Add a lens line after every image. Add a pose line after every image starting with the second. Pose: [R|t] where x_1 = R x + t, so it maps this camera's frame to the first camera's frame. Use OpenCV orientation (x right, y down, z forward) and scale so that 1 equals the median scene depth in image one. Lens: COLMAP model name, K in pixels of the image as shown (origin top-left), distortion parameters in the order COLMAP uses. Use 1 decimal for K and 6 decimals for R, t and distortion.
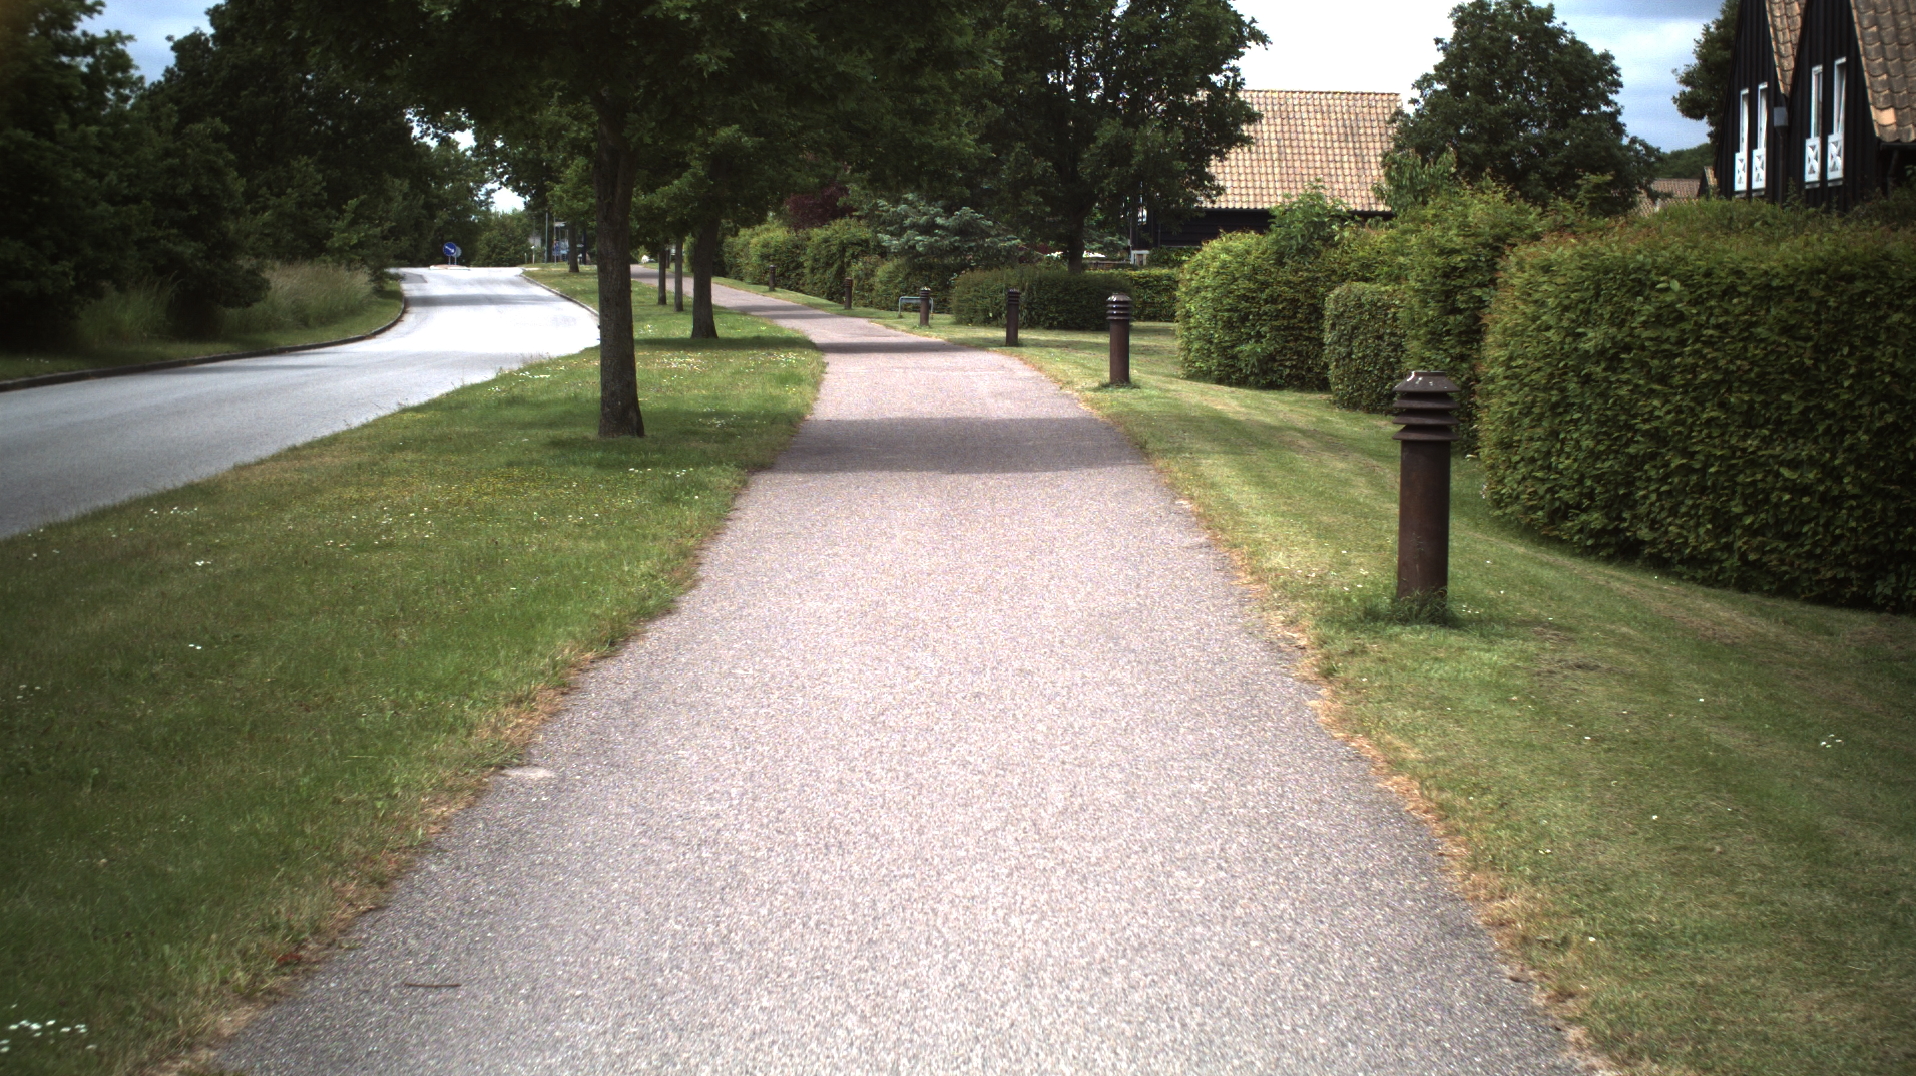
lens RADIAL K [[3360.0, 0, 958.0], [0, 3360.0, 538.0], [0, 0, 1]] dist [-0.315673, 0.522029]
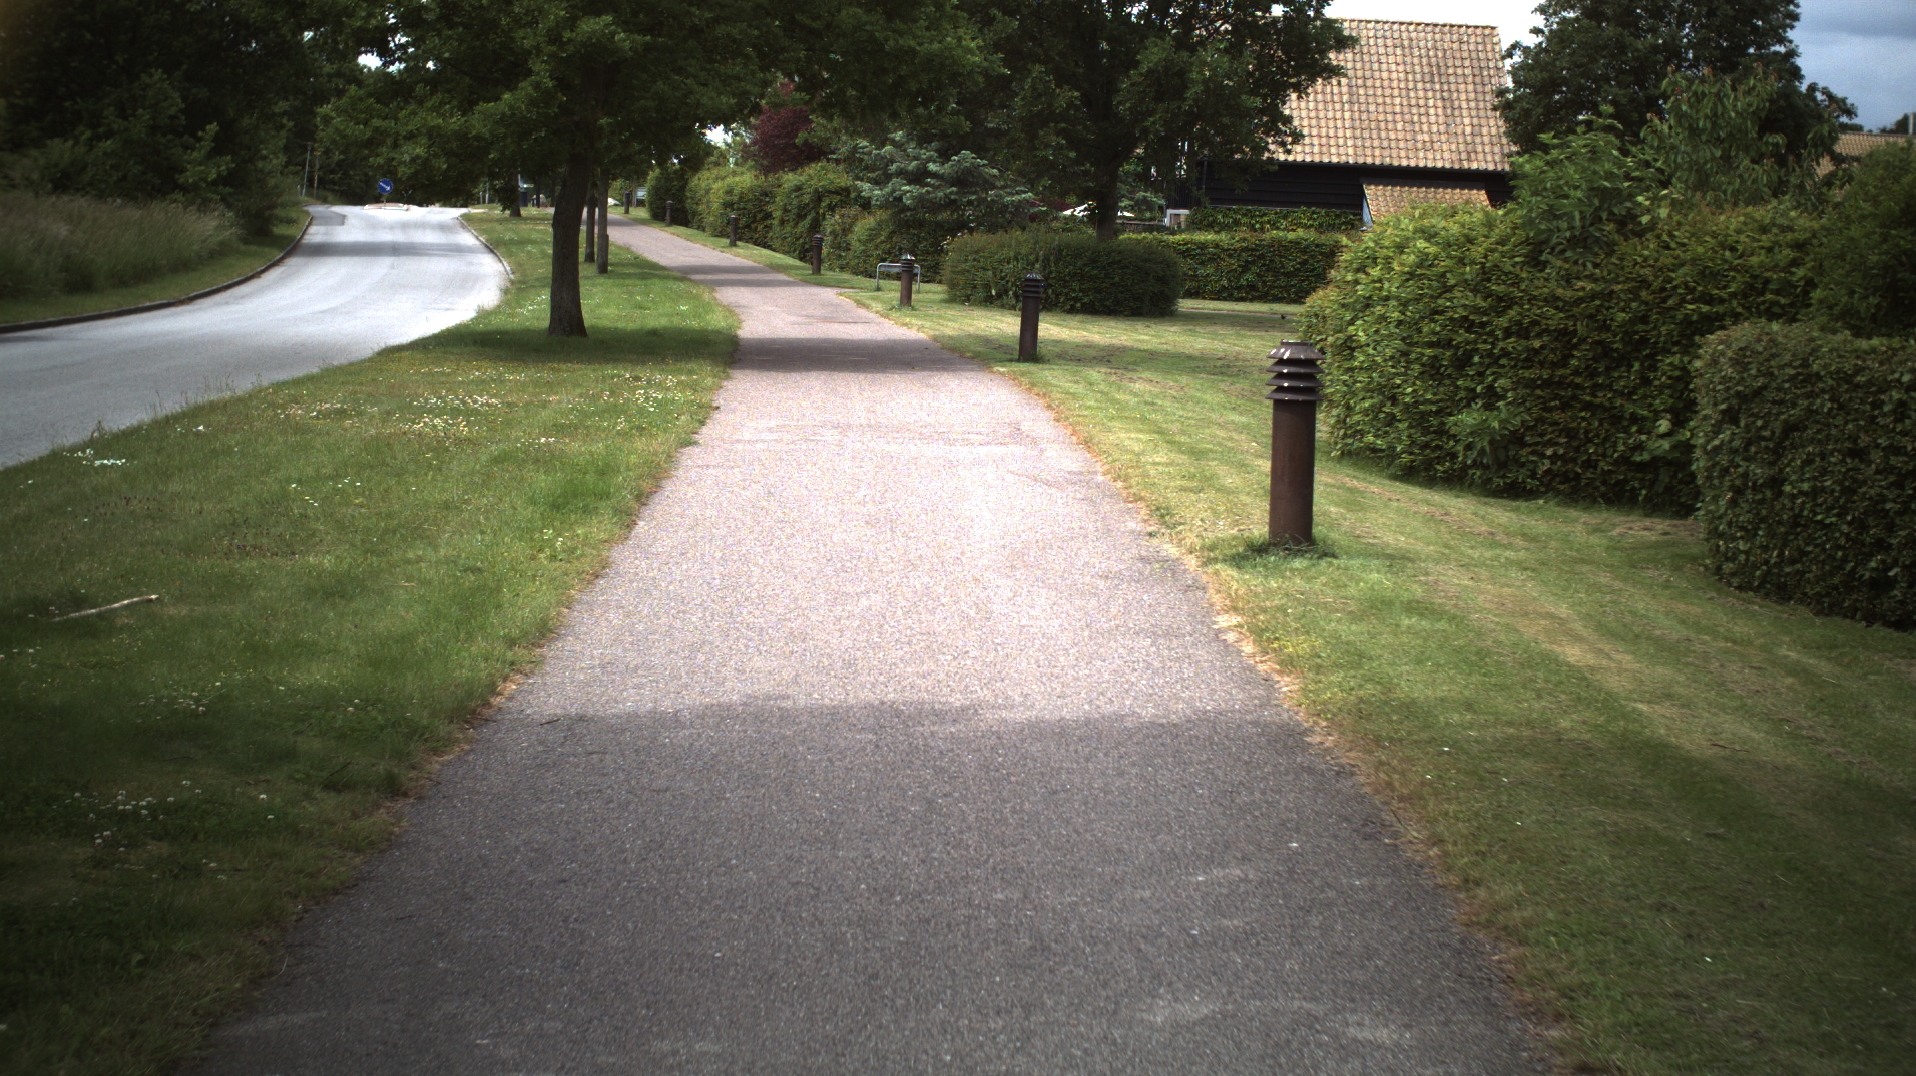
lens RADIAL K [[3360.0, 0, 958.0], [0, 3360.0, 538.0], [0, 0, 1]] dist [-0.315673, 0.522029]
pose [[0.999702, 0.024315, 0.002148, 0.001290], [-0.024346, 0.999579, 0.015786, -0.022711], [-0.001764, -0.015834, 0.999873, 0.238894]]
